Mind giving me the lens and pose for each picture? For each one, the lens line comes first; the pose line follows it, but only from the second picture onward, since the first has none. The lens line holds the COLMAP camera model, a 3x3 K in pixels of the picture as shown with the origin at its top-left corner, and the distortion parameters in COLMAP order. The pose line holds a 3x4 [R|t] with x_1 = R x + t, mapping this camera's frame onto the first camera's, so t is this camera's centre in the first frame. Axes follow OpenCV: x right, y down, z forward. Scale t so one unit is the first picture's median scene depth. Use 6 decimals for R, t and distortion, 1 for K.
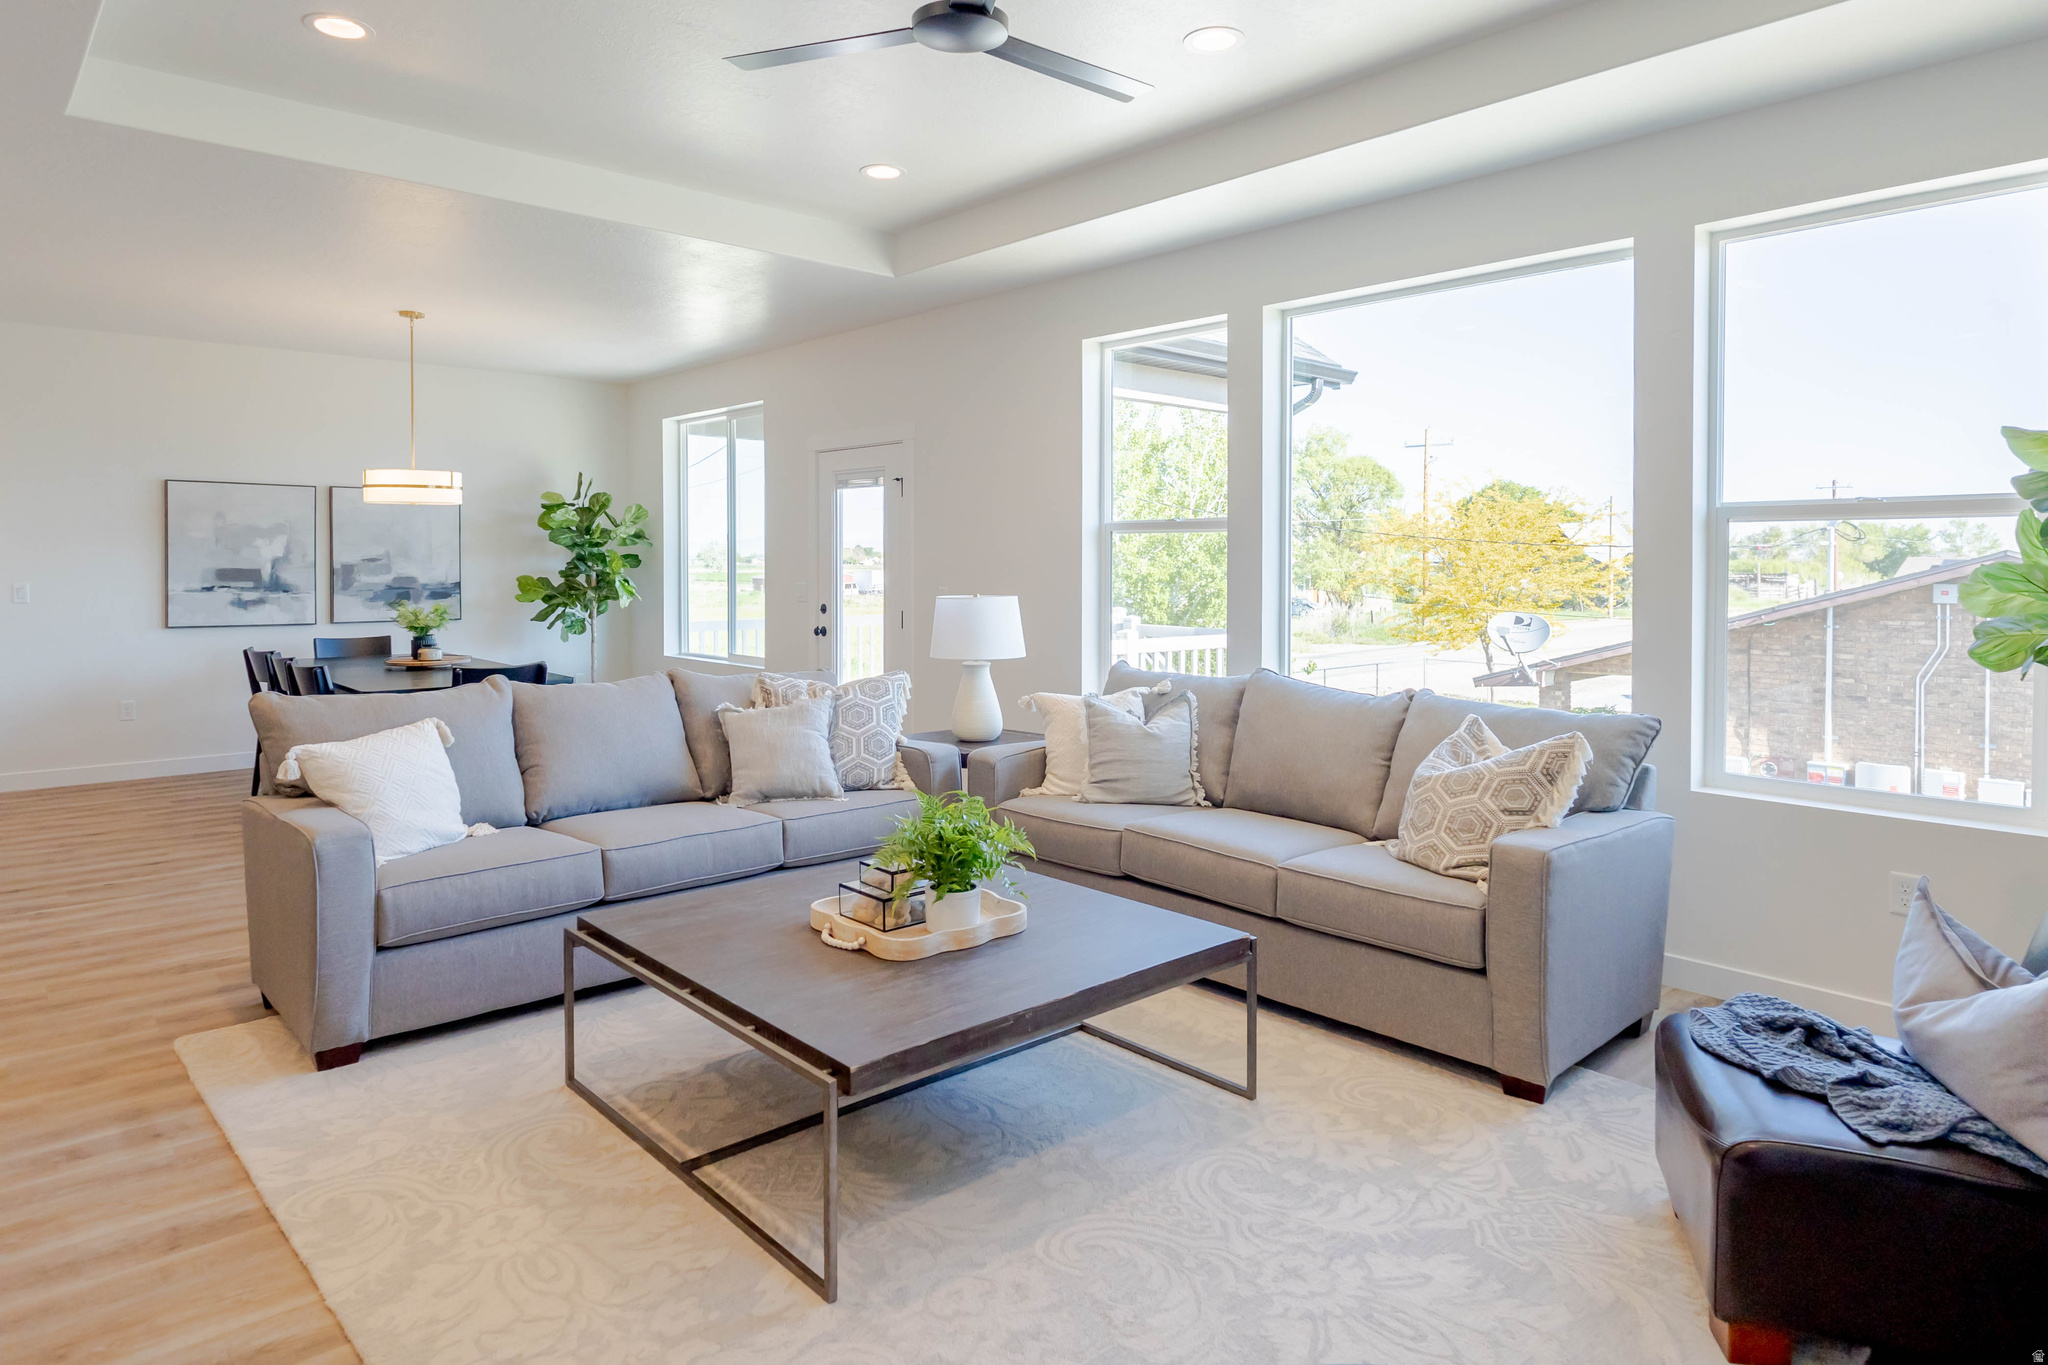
lens RADIAL K [[1189.1, 0, 1032.4], [0, 1189.1, 598.7], [0, 0, 1]] dist [-0.016553, 0.001141]
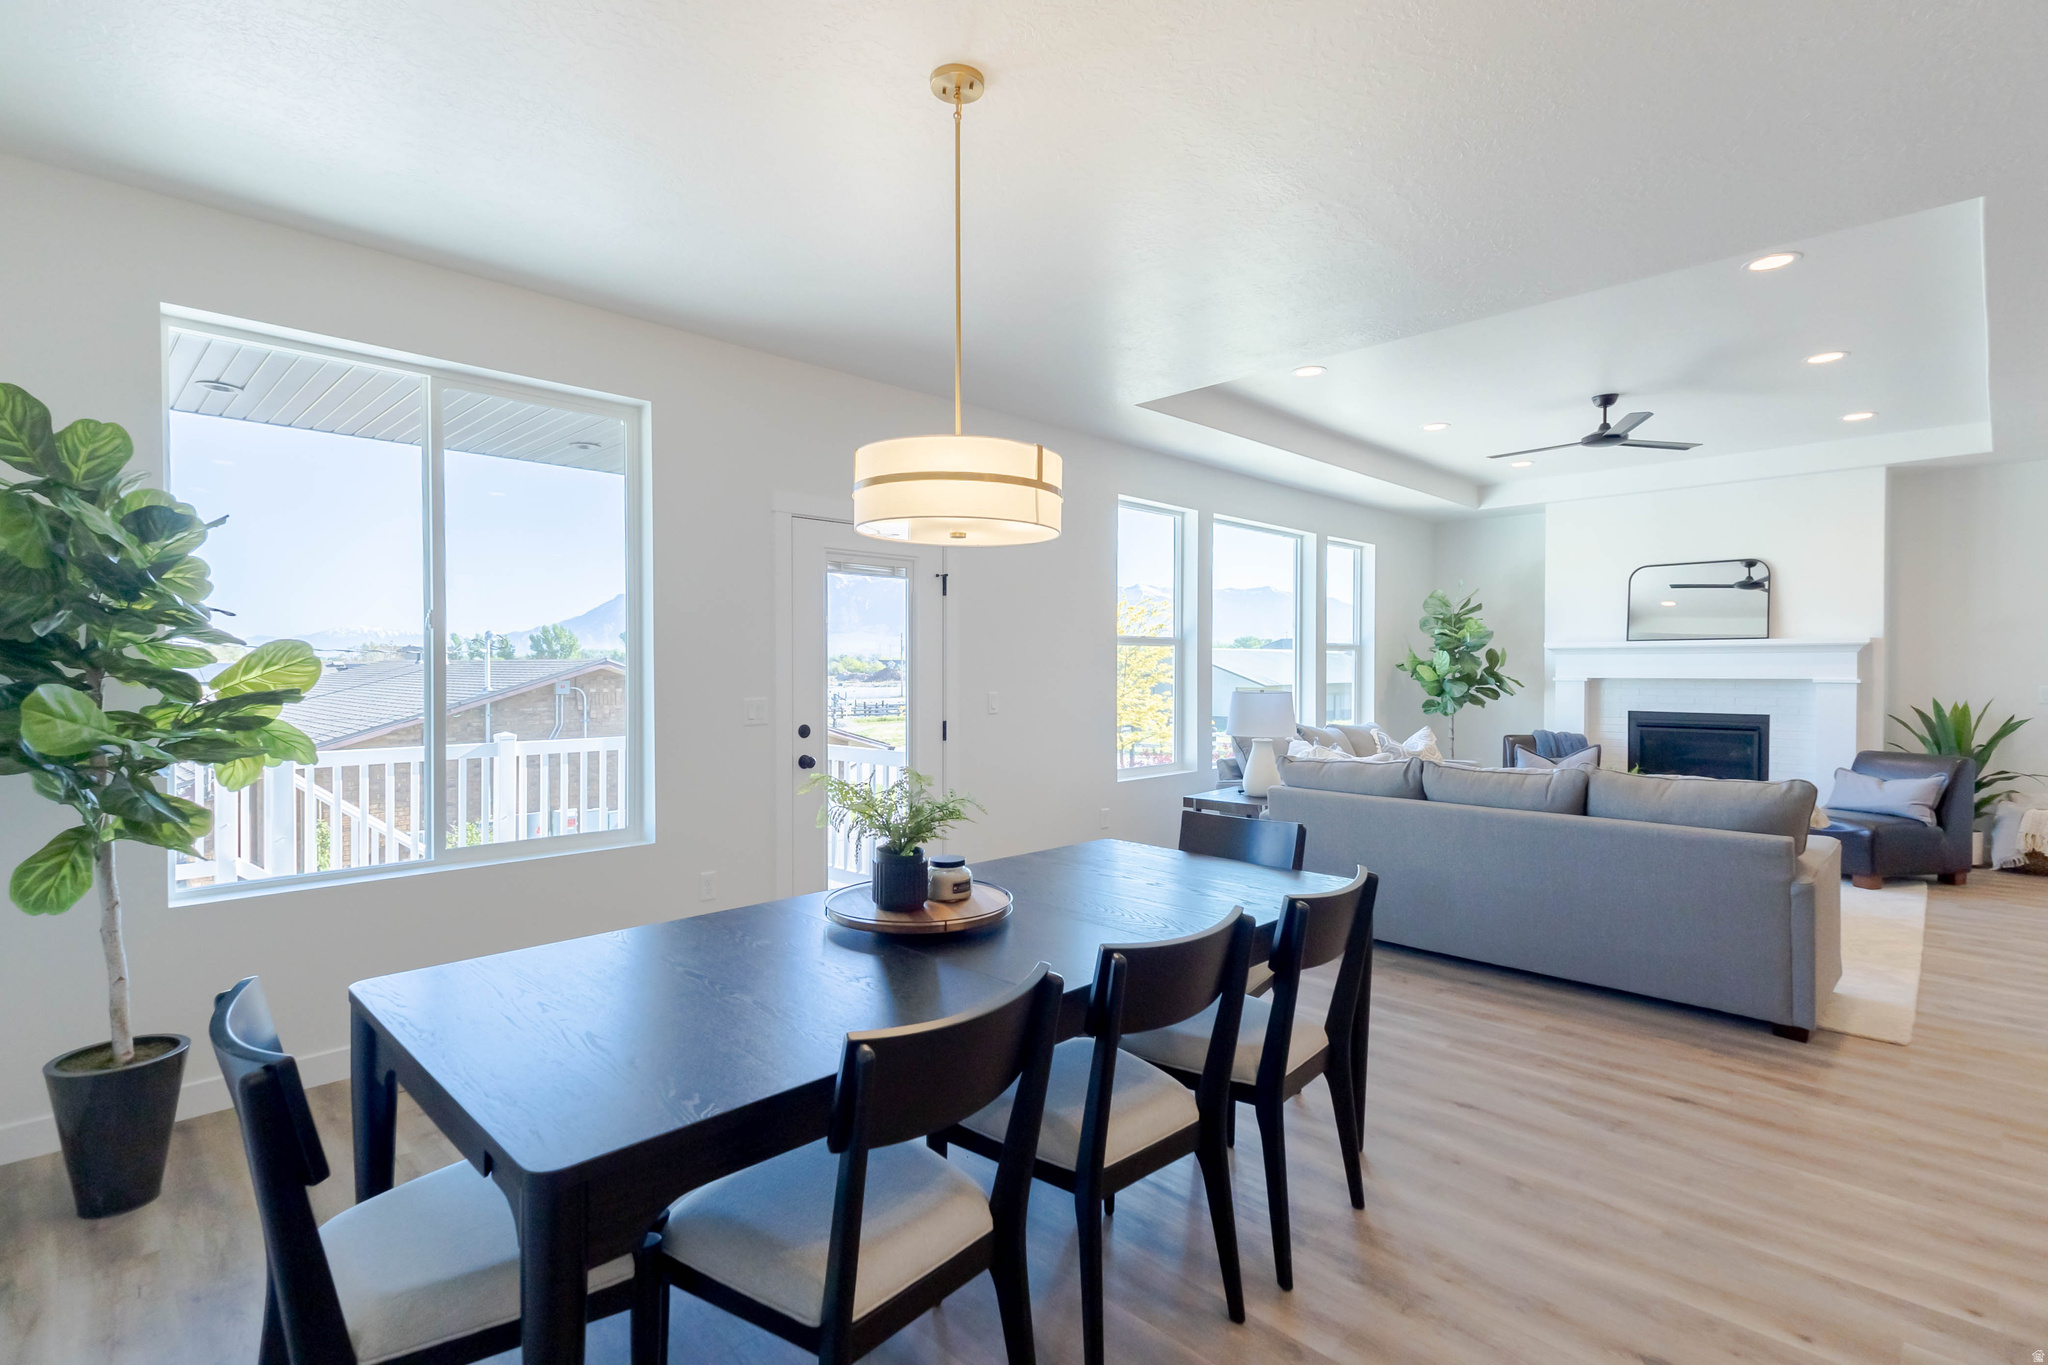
lens RADIAL K [[970.7, 0, 1024.0], [0, 970.7, 682.5], [0, 0, 1]] dist [0.004178, 0.000427]
pose [[-0.031785, -0.017846, 0.999335, -0.875063], [0.029651, 0.999384, 0.018790, -0.032213], [-0.999055, 0.030228, -0.031236, 0.989900]]
